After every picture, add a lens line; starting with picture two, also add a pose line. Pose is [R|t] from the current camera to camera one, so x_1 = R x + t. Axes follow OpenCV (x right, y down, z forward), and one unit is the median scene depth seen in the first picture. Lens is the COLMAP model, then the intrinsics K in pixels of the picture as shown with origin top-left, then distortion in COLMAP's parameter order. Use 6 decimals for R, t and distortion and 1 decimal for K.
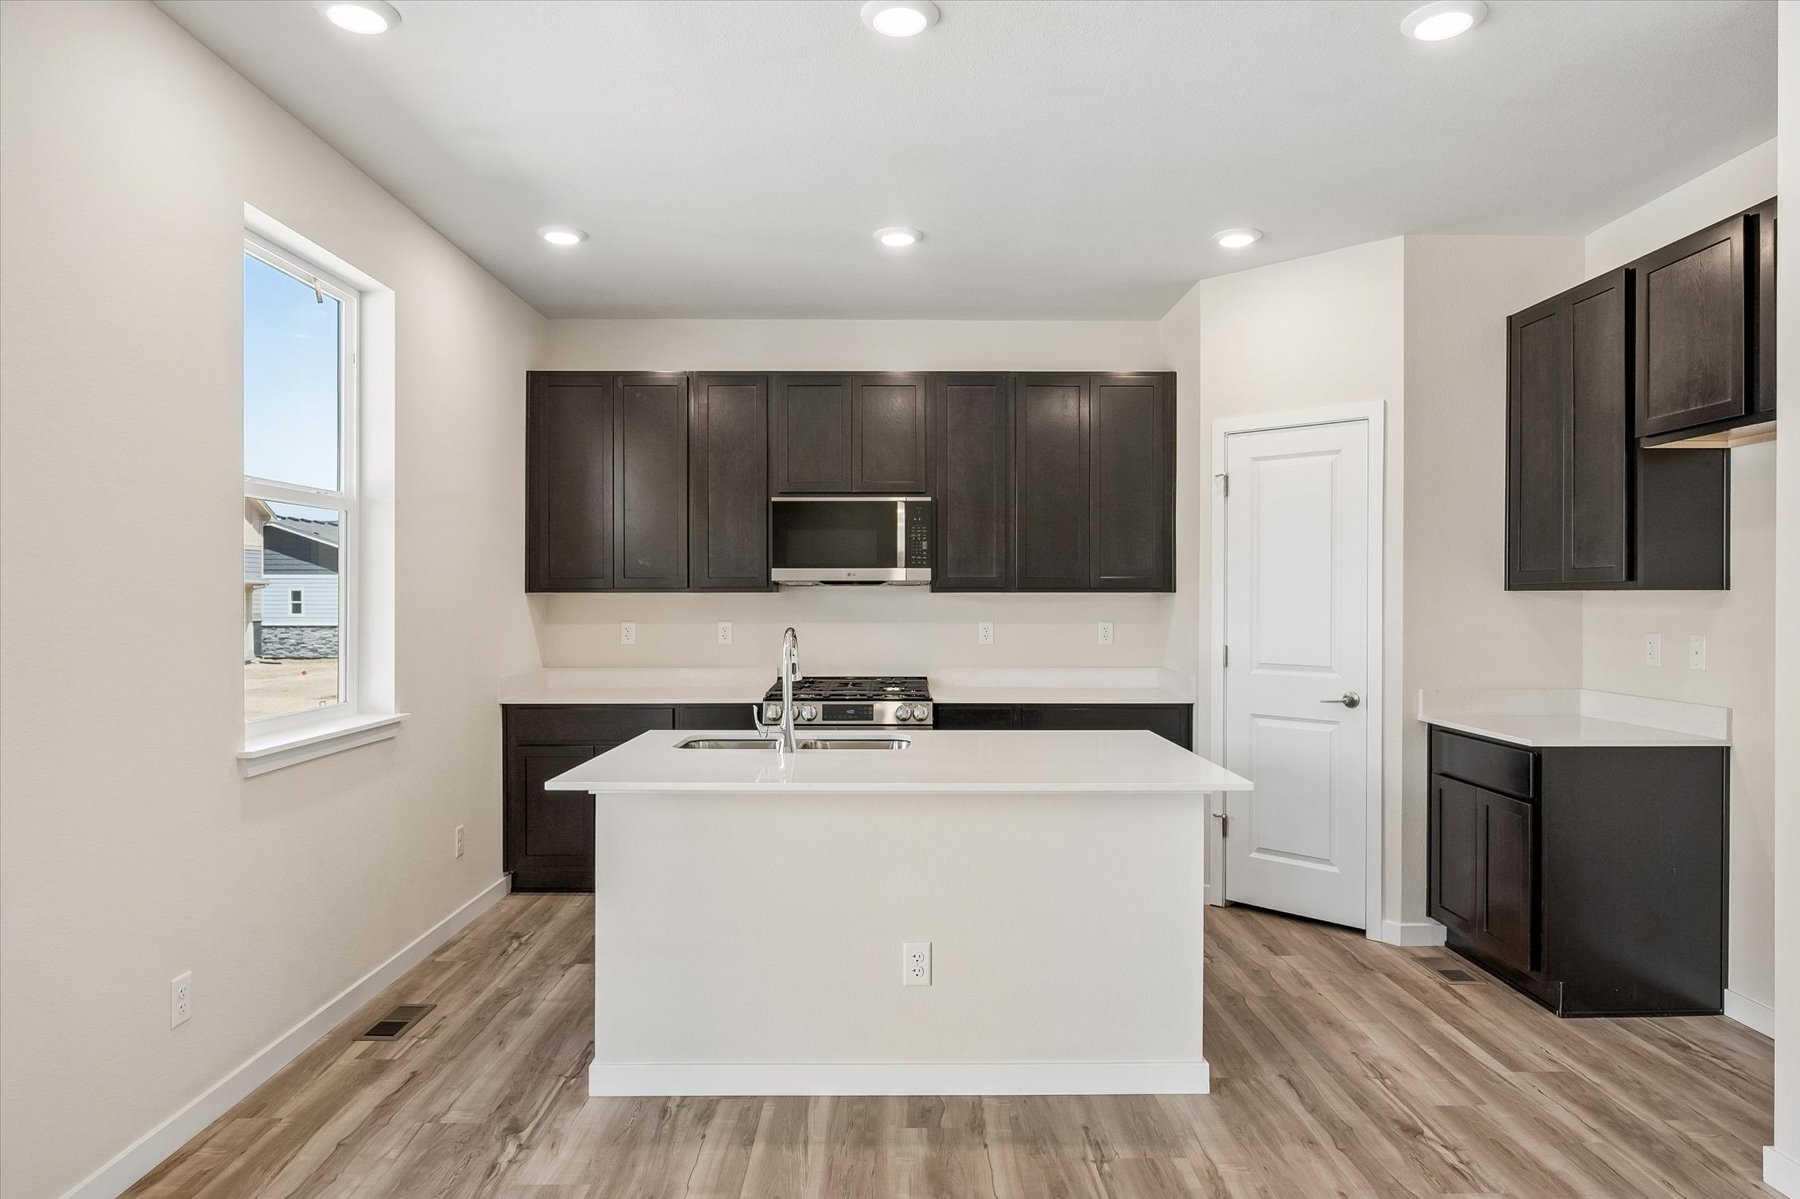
lens RADIAL K [[1071.7, 0, 875.6], [0, 1071.7, 600.6], [0, 0, 1]] dist [-0.000660, -0.000668]
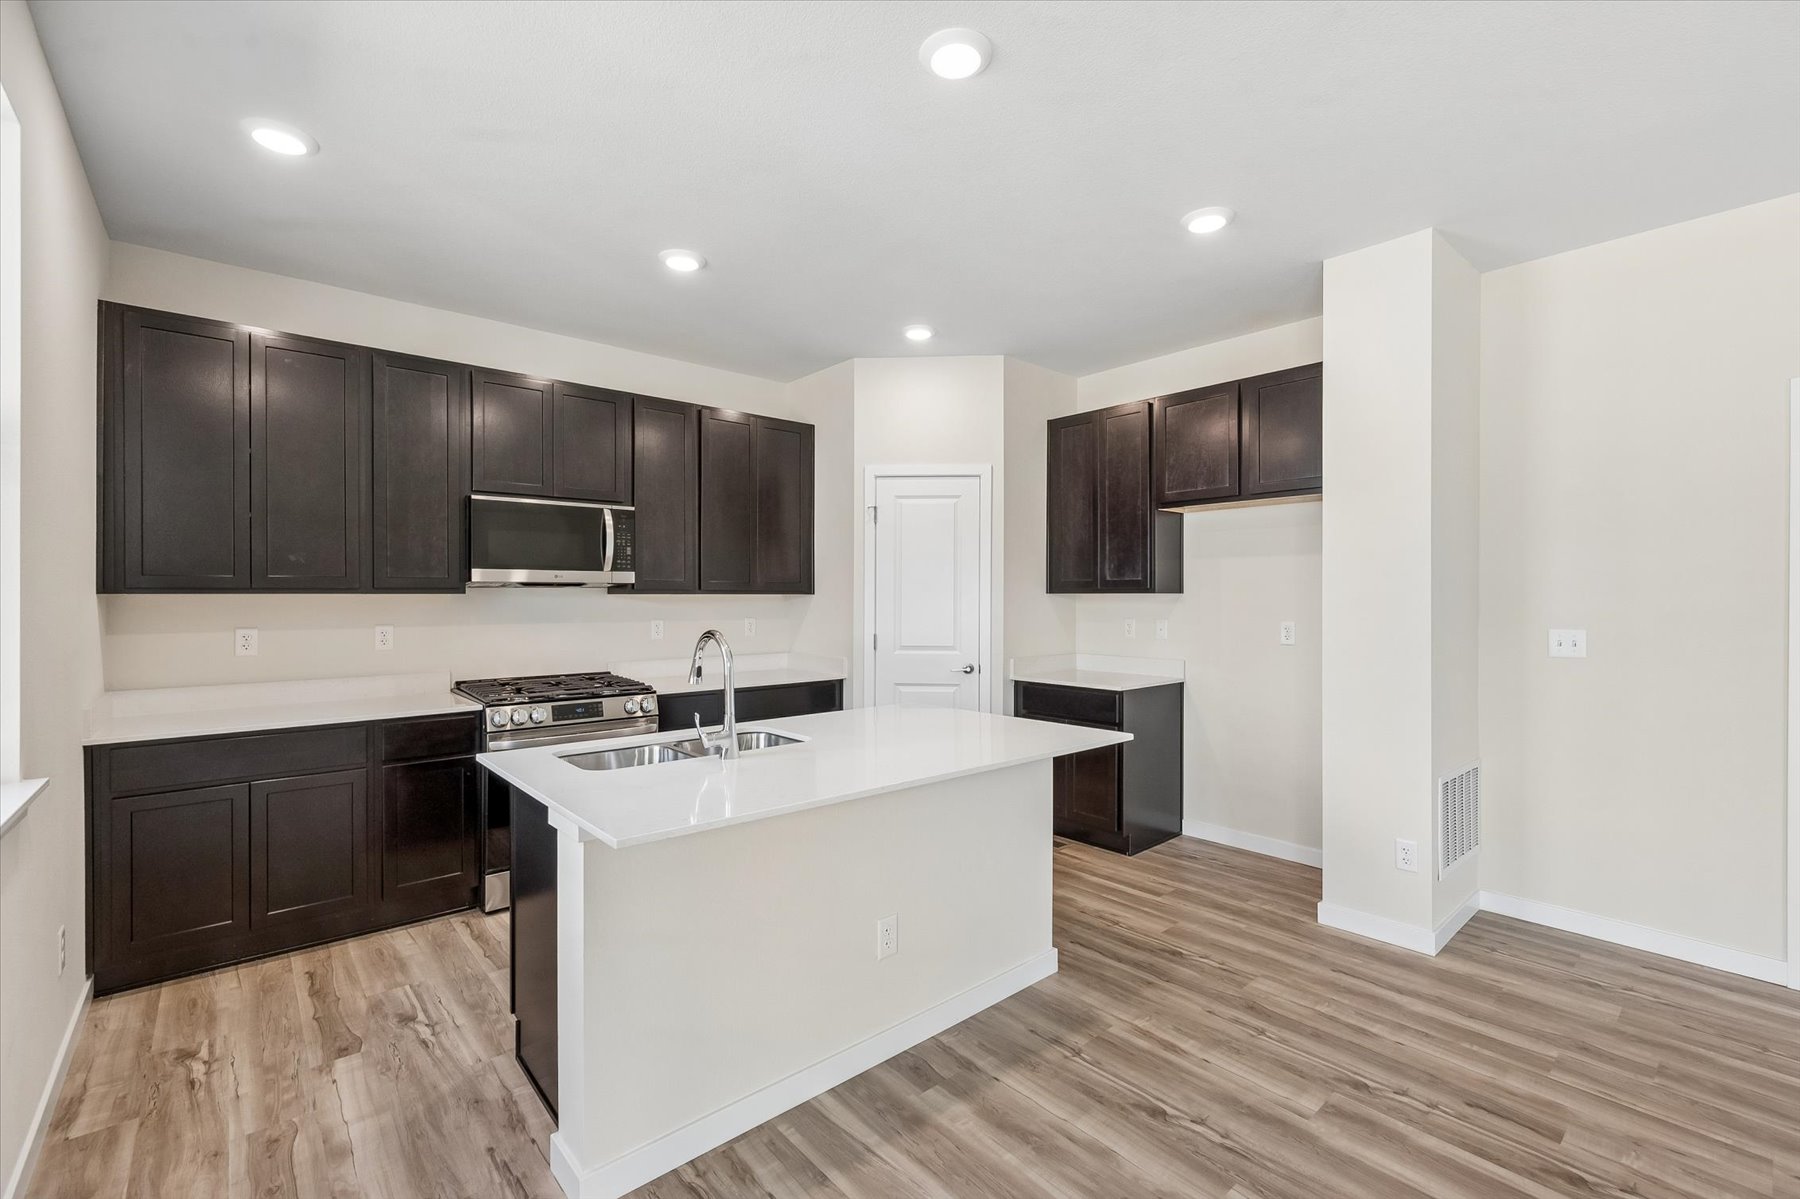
lens RADIAL K [[776.1, 0, 889.3], [0, 776.1, 597.1], [0, 0, 1]] dist [0.000850, 0.000124]
pose [[0.756848, -0.001490, 0.653589, -0.338572], [0.003766, 0.999991, -0.002082, -0.002455], [-0.653580, 0.004037, 0.756847, 0.288006]]
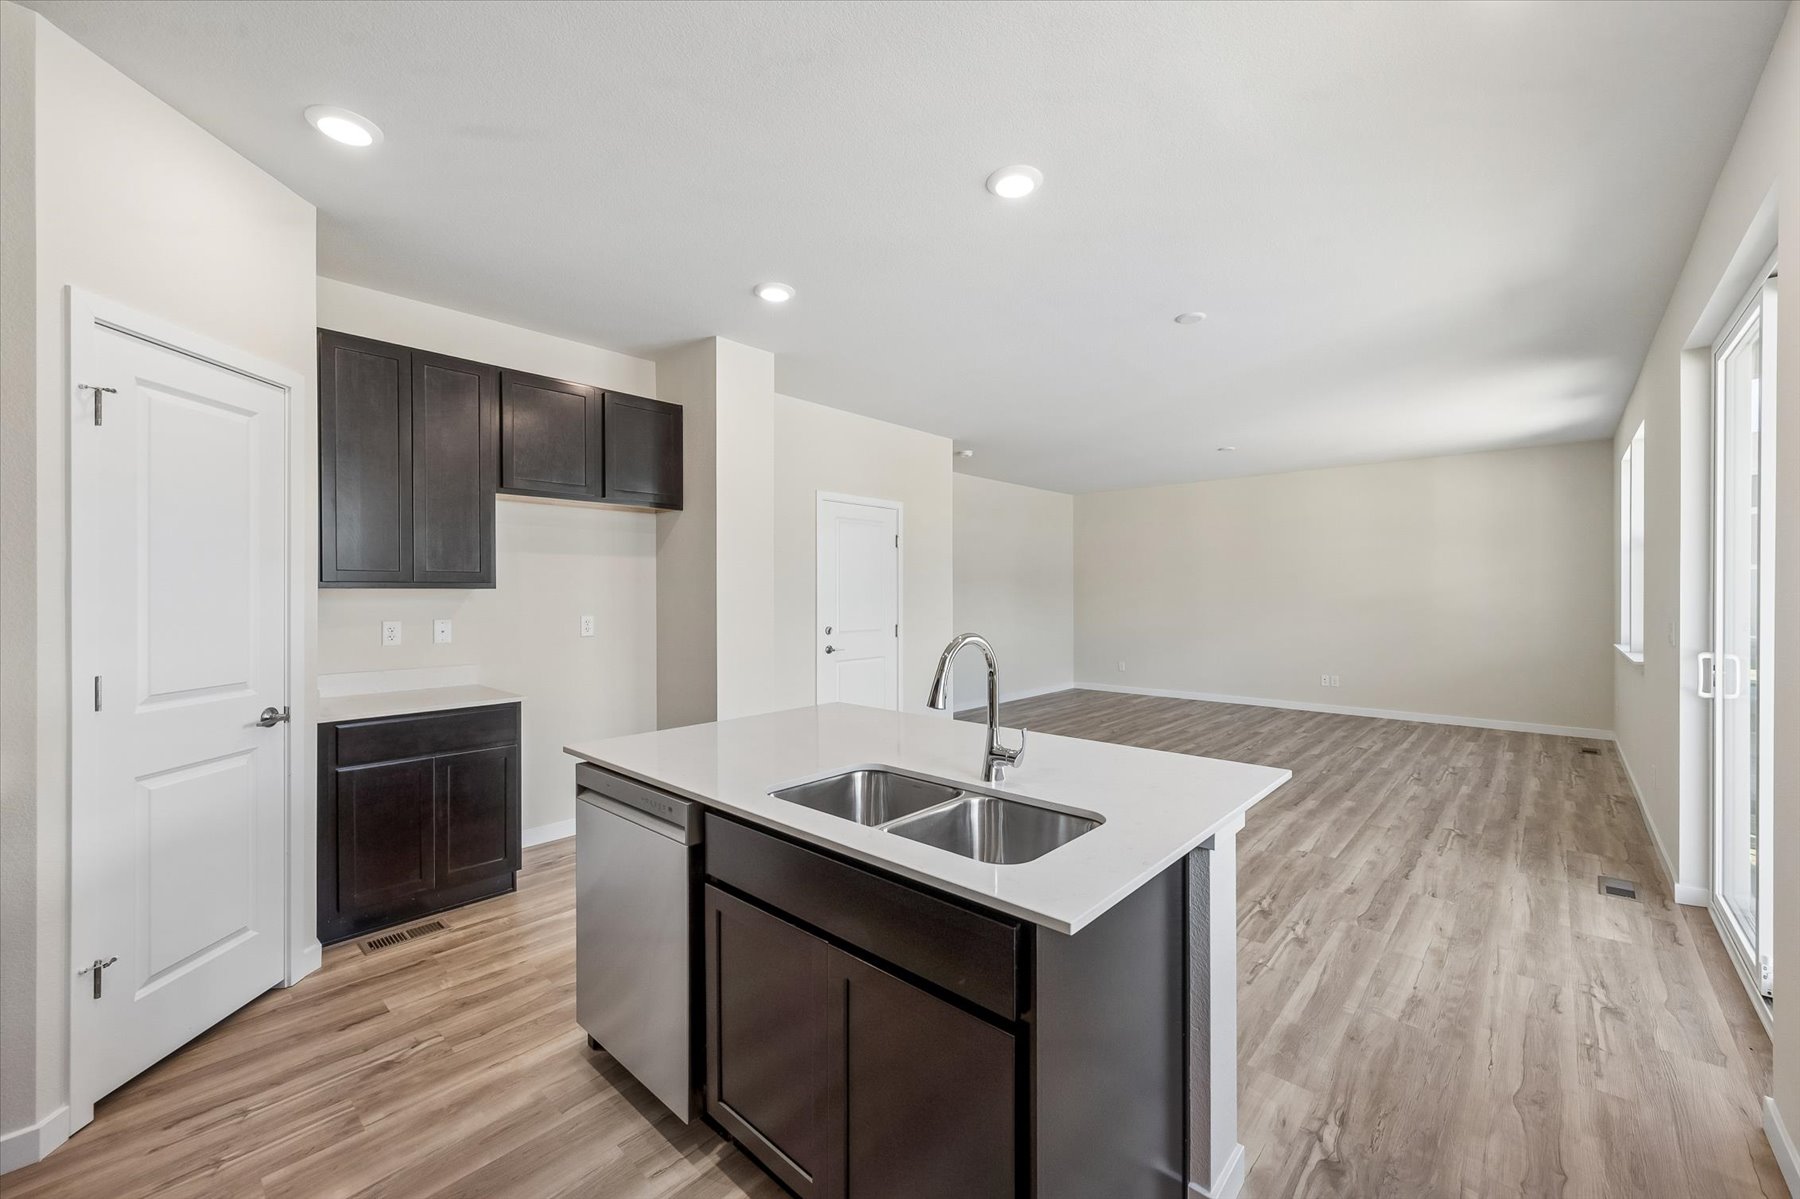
lens RADIAL K [[721.3, 0, 909.9], [0, 721.3, 598.4], [0, 0, 1]] dist [-0.000582, -0.000274]
pose [[-0.753772, -0.006601, 0.657103, -0.314834], [0.001342, 0.999932, 0.011584, -0.006276], [-0.657135, 0.009614, -0.753712, 1.145818]]
